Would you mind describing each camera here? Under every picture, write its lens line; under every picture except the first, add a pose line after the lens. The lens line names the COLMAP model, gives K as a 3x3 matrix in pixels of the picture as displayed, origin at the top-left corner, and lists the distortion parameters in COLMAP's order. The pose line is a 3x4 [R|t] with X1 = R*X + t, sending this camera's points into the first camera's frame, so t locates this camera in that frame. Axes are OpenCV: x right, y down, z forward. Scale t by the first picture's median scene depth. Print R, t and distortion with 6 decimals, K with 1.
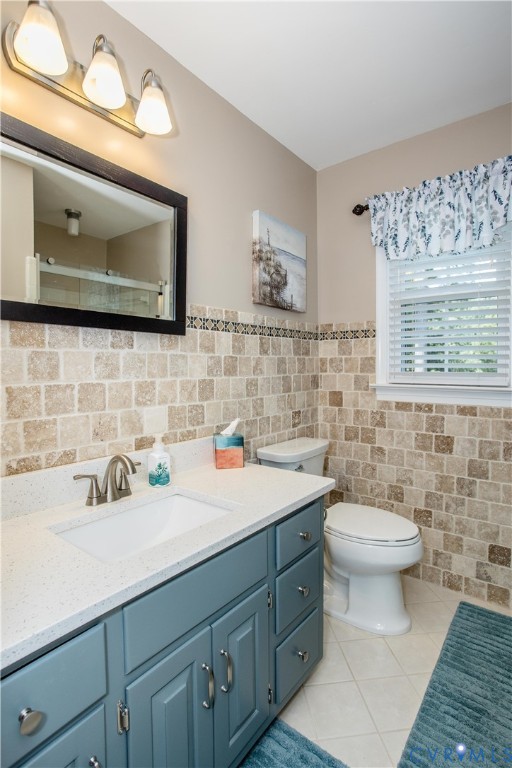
lens RADIAL K [[390.0, 0, 254.5], [0, 390.0, 381.9], [0, 0, 1]] dist [0.005237, 0.000020]
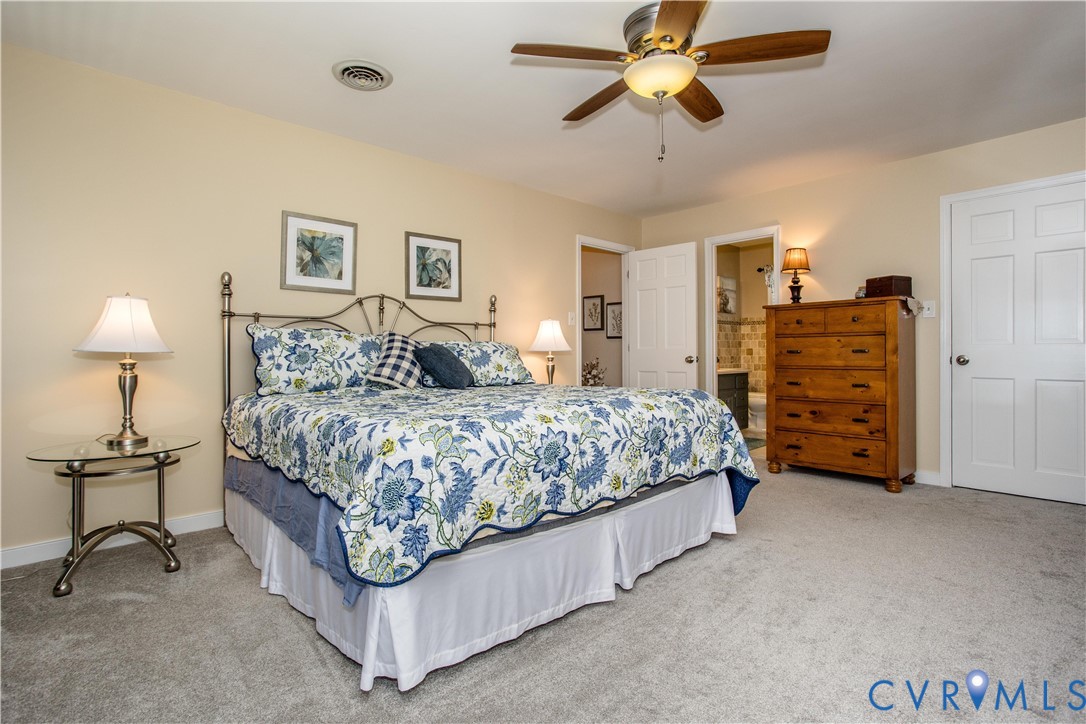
lens RADIAL K [[551.5, 0, 544.2], [0, 551.5, 356.8], [0, 0, 1]] dist [0.005237, 0.000020]
pose [[0.991111, 0.001189, -0.133034, -0.576670], [-0.005318, 0.999515, -0.030691, 0.190079], [0.132933, 0.031126, 0.990636, -2.447929]]
